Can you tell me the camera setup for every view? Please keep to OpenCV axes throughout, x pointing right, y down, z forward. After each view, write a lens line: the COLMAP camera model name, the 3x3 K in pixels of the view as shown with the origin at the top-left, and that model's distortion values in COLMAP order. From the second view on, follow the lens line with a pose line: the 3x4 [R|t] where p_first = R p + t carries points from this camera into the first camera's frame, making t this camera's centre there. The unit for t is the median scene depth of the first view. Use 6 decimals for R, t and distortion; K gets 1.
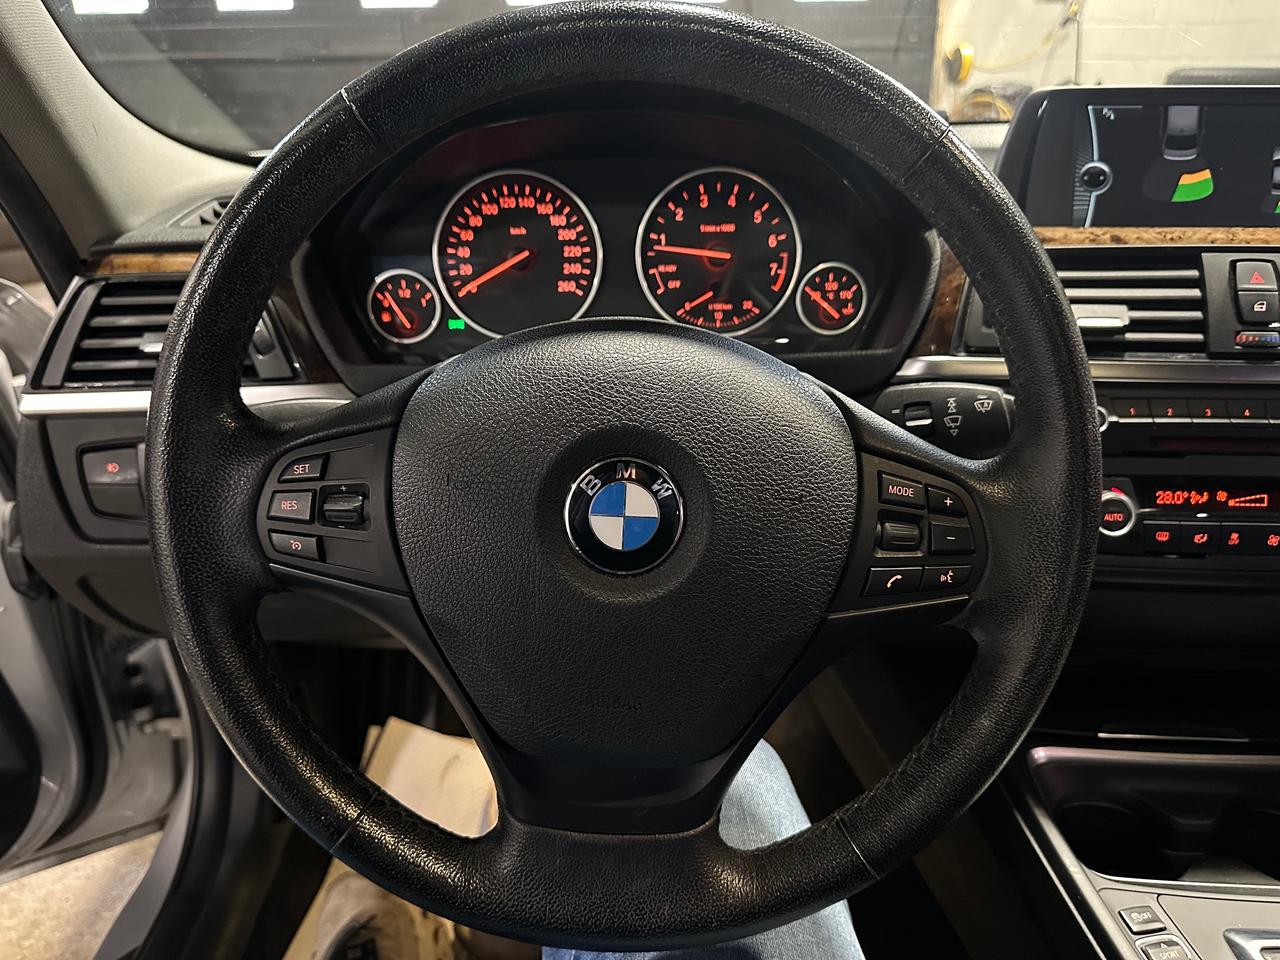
lens RADIAL K [[888.4, 0, 642.6], [0, 888.4, 487.9], [0, 0, 1]] dist [0.087275, -0.112827]
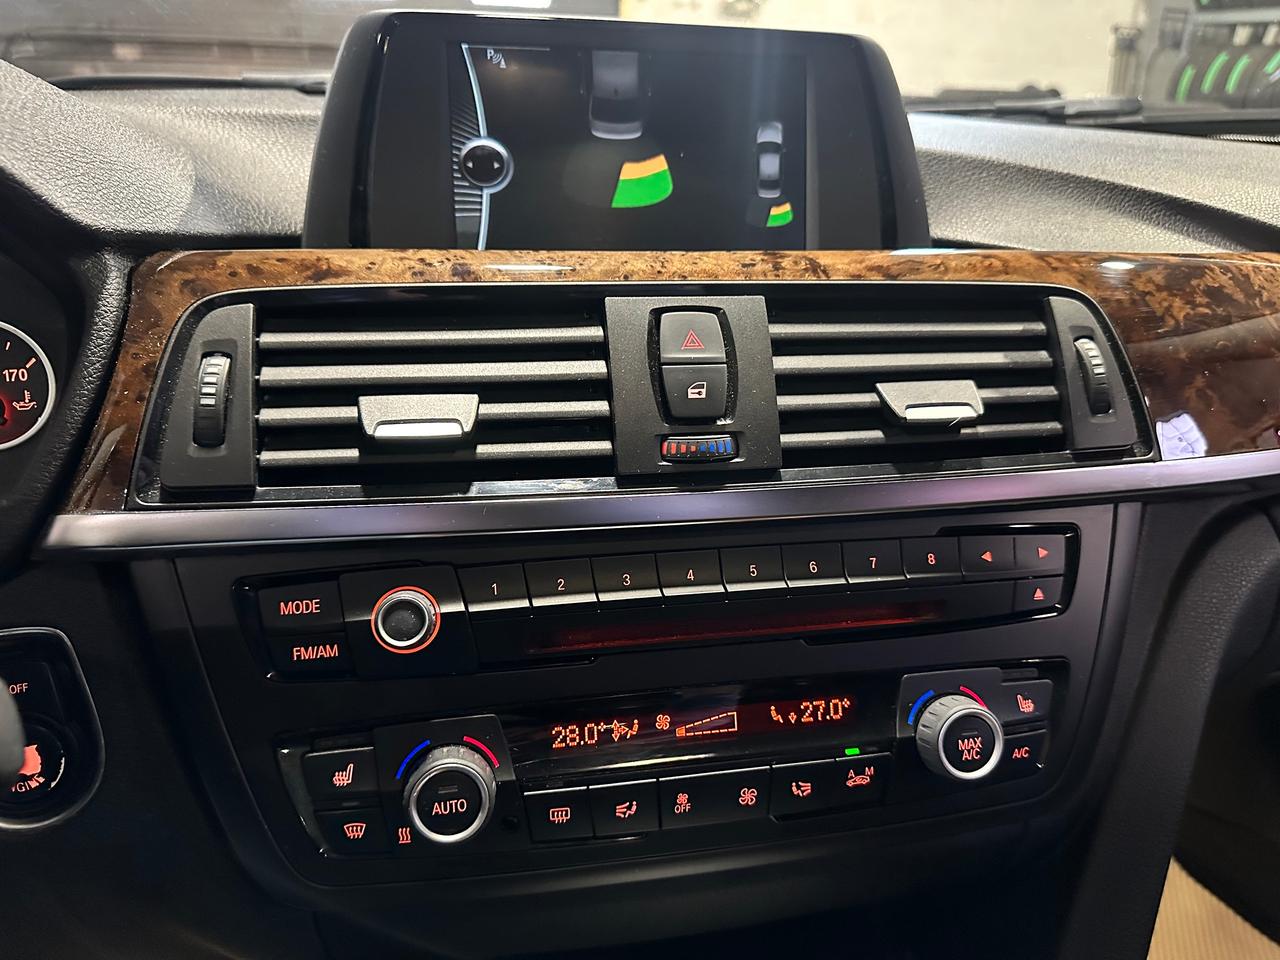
lens RADIAL K [[902.5, 0, 637.3], [0, 902.5, 498.6], [0, 0, 1]] dist [0.088497, -0.140270]
pose [[0.965211, -0.066439, 0.252890, 0.456066], [0.067493, 0.997710, 0.004515, -0.126174], [-0.252611, 0.012710, 0.967485, 0.416988]]
